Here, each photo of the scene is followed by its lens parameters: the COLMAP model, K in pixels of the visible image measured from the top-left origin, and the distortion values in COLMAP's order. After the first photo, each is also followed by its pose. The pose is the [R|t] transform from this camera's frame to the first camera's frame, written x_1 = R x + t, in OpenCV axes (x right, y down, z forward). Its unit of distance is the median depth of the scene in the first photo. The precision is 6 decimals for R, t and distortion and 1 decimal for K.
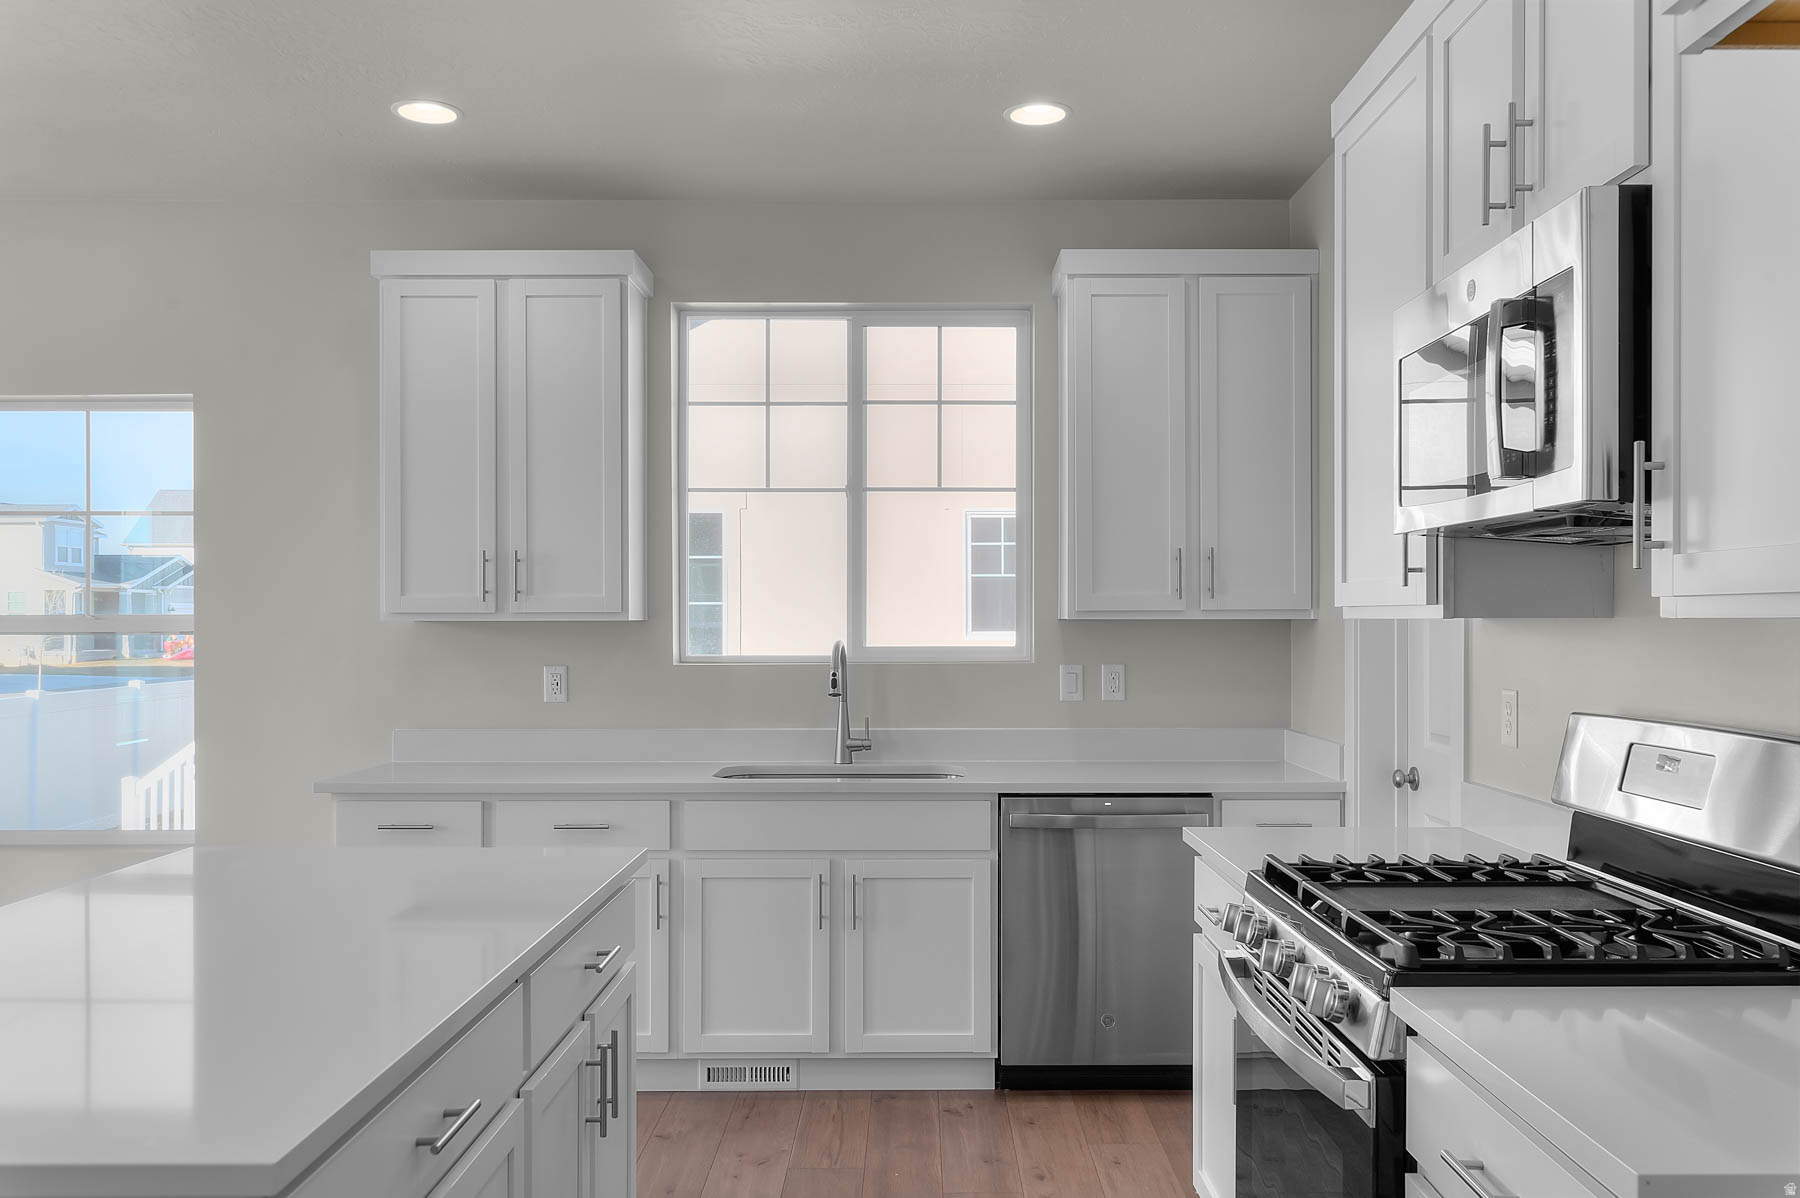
lens RADIAL K [[1436.2, 0, 913.7], [0, 1436.2, 601.9], [0, 0, 1]] dist [0.039968, -0.001353]
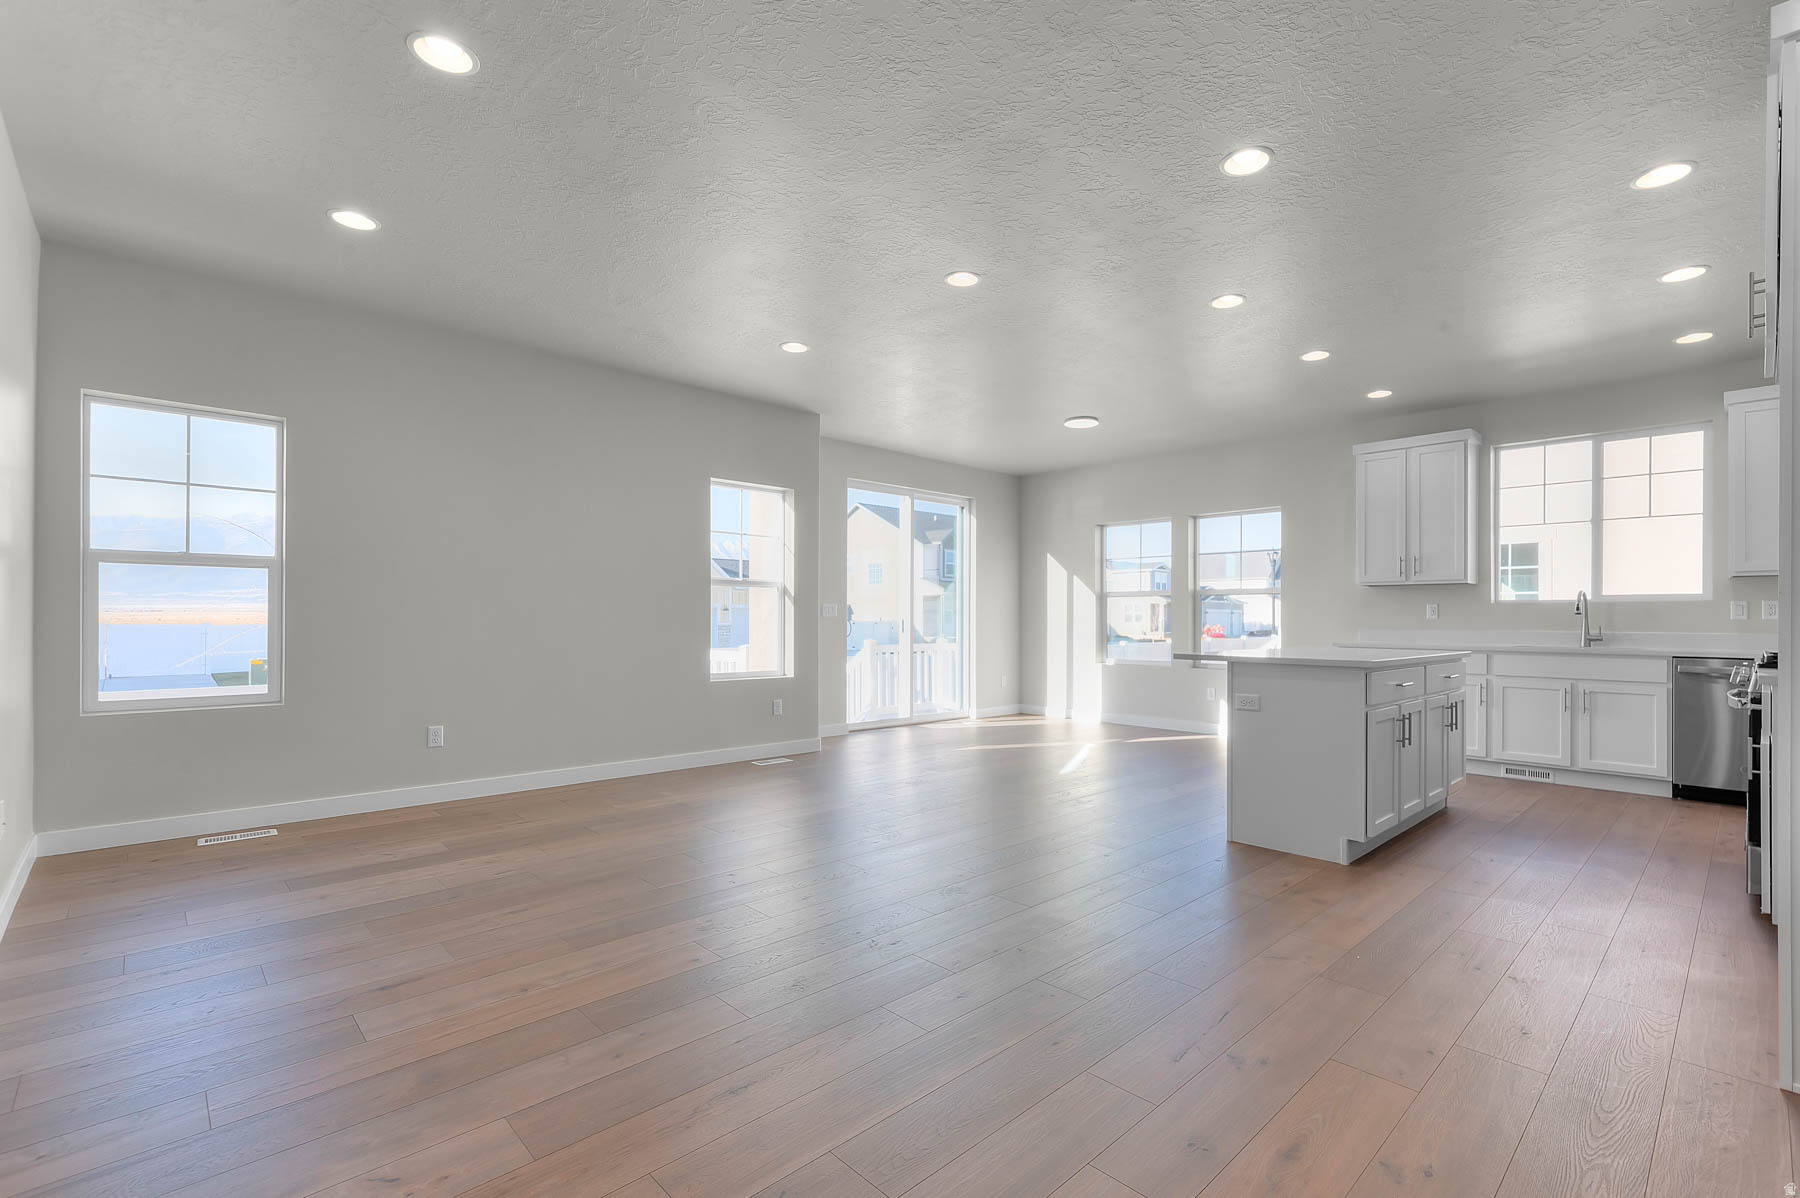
lens RADIAL K [[787.1, 0, 915.2], [0, 787.1, 613.7], [0, 0, 1]] dist [-0.005061, 0.001195]
pose [[0.679266, 0.003410, -0.733884, 0.135479], [-0.000040, 0.999989, 0.004608, 0.057955], [0.733892, -0.003101, 0.679259, -0.559017]]
